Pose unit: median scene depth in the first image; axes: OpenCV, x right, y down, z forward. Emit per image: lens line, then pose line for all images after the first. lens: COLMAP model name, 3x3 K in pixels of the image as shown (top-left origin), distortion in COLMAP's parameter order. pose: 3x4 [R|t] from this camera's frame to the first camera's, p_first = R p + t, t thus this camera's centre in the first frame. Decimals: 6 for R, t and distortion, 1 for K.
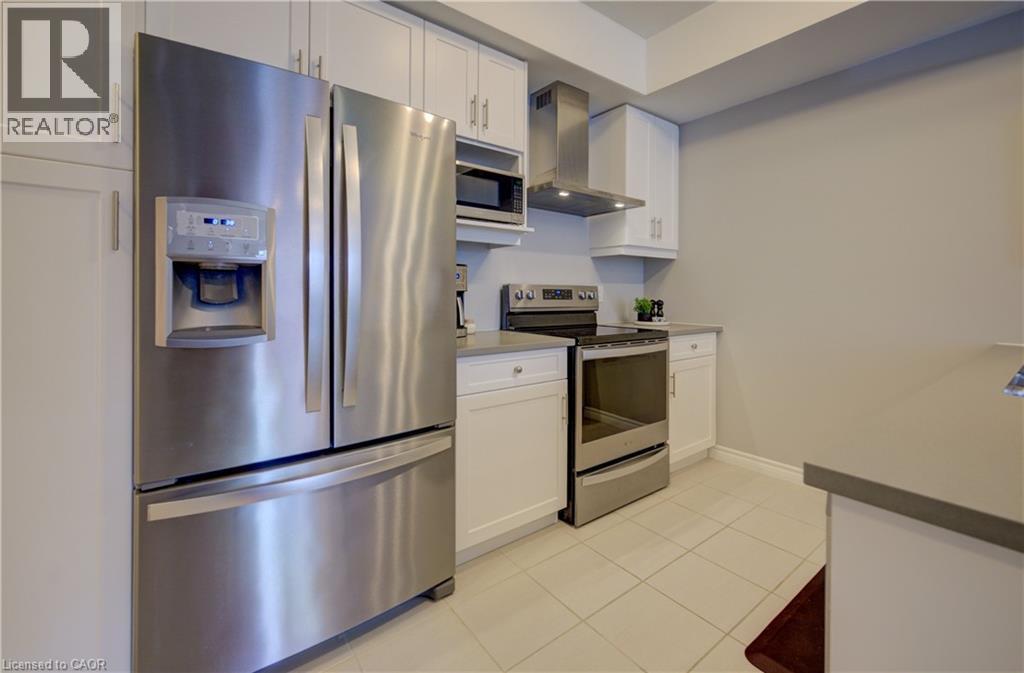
lens RADIAL K [[427.4, 0, 521.5], [0, 427.4, 294.4], [0, 0, 1]] dist [-0.002751, -0.000096]
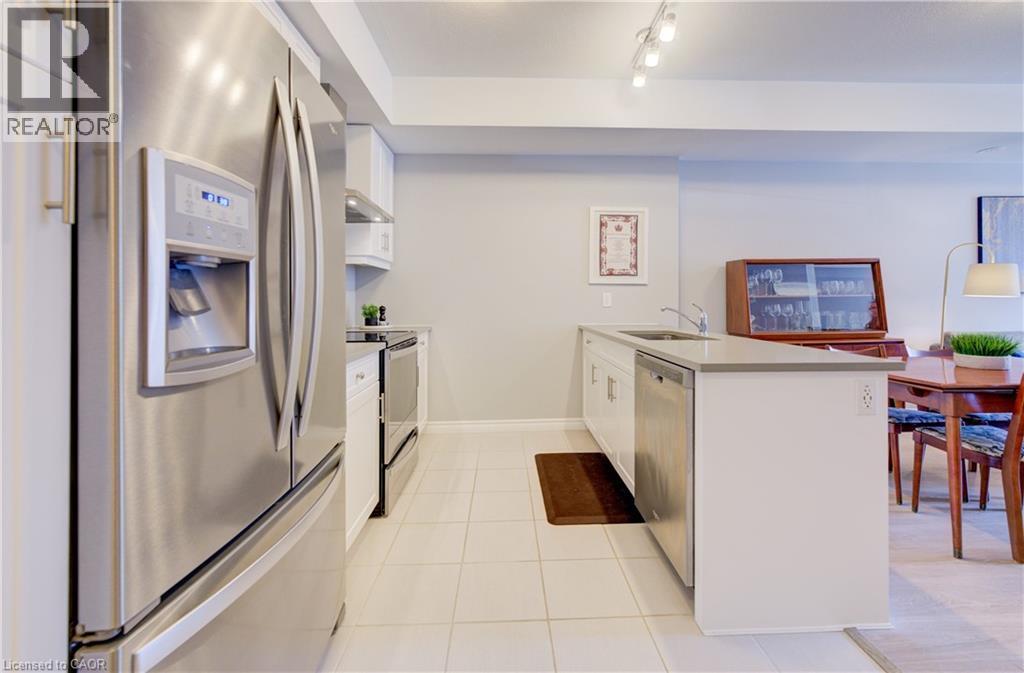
lens RADIAL K [[418.4, 0, 515.3], [0, 418.4, 300.1], [0, 0, 1]] dist [0.000611, 0.000321]
pose [[0.588732, -0.008185, 0.808287, -0.473613], [0.011803, 0.999929, 0.001529, 0.000143], [-0.808242, 0.008640, 0.588787, 0.098093]]
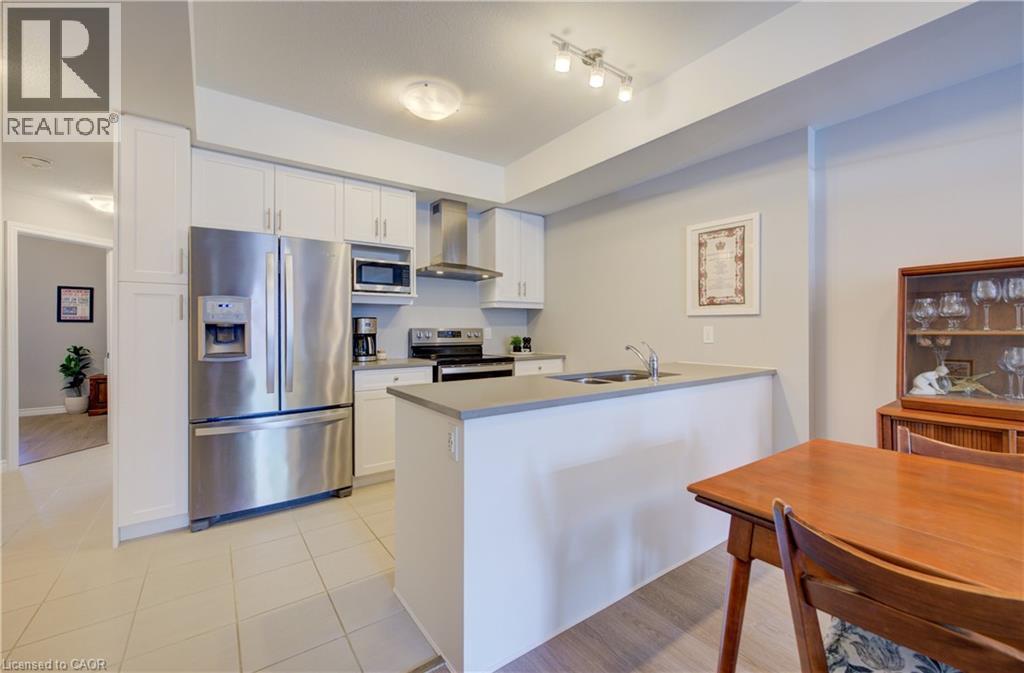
lens RADIAL K [[415.7, 0, 518.4], [0, 415.7, 328.5], [0, 0, 1]] dist [0.000186, 0.000065]
pose [[0.999507, -0.009650, -0.029880, 0.439795], [0.009466, 0.999936, -0.006270, -0.010864], [0.029939, 0.005984, 0.999534, -0.558636]]
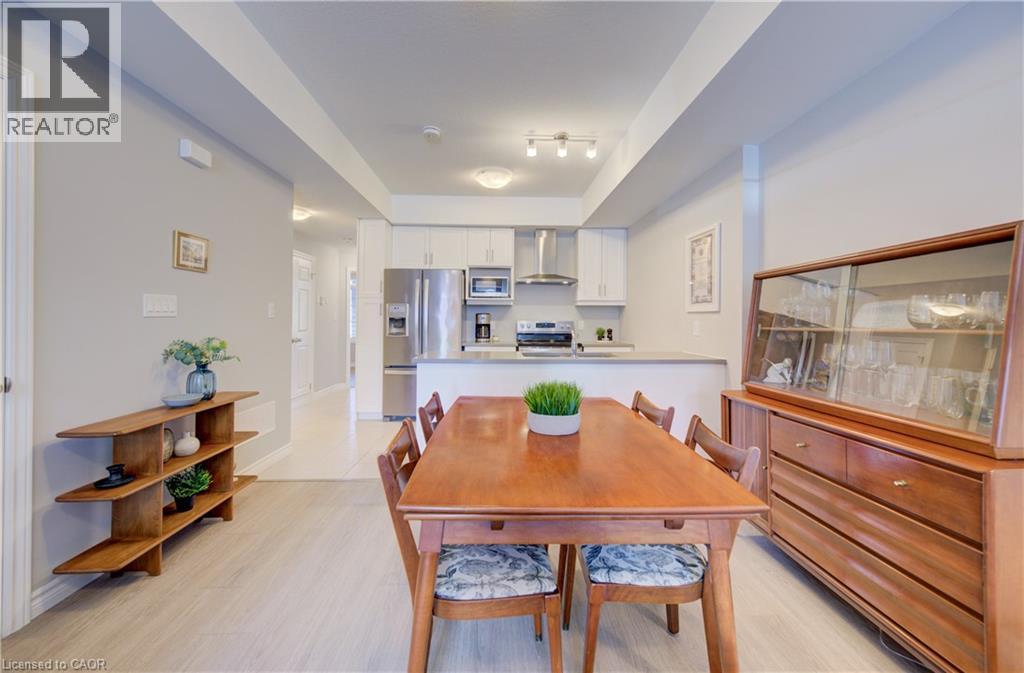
lens RADIAL K [[400.3, 0, 515.7], [0, 400.3, 320.2], [0, 0, 1]] dist [0.000162, 0.000184]
pose [[0.817793, -0.001675, -0.575510, 1.281565], [-0.003936, 0.999956, -0.008503, -0.009298], [0.575499, 0.009219, 0.817750, -0.802397]]
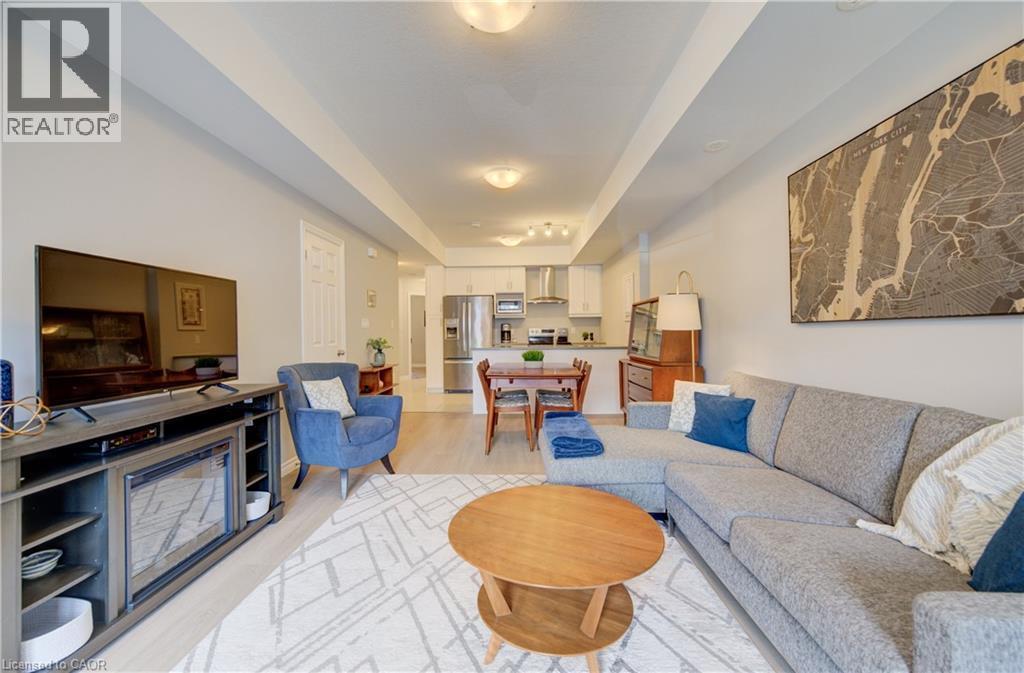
lens RADIAL K [[405.0, 0, 512.0], [0, 405.0, 336.5], [0, 0, 1]] dist [0.001218, 0.000136]
pose [[0.776860, -0.005990, -0.629645, 2.021420], [0.013410, 0.999885, 0.007033, 0.017308], [0.629531, -0.013908, 0.776851, -1.683690]]
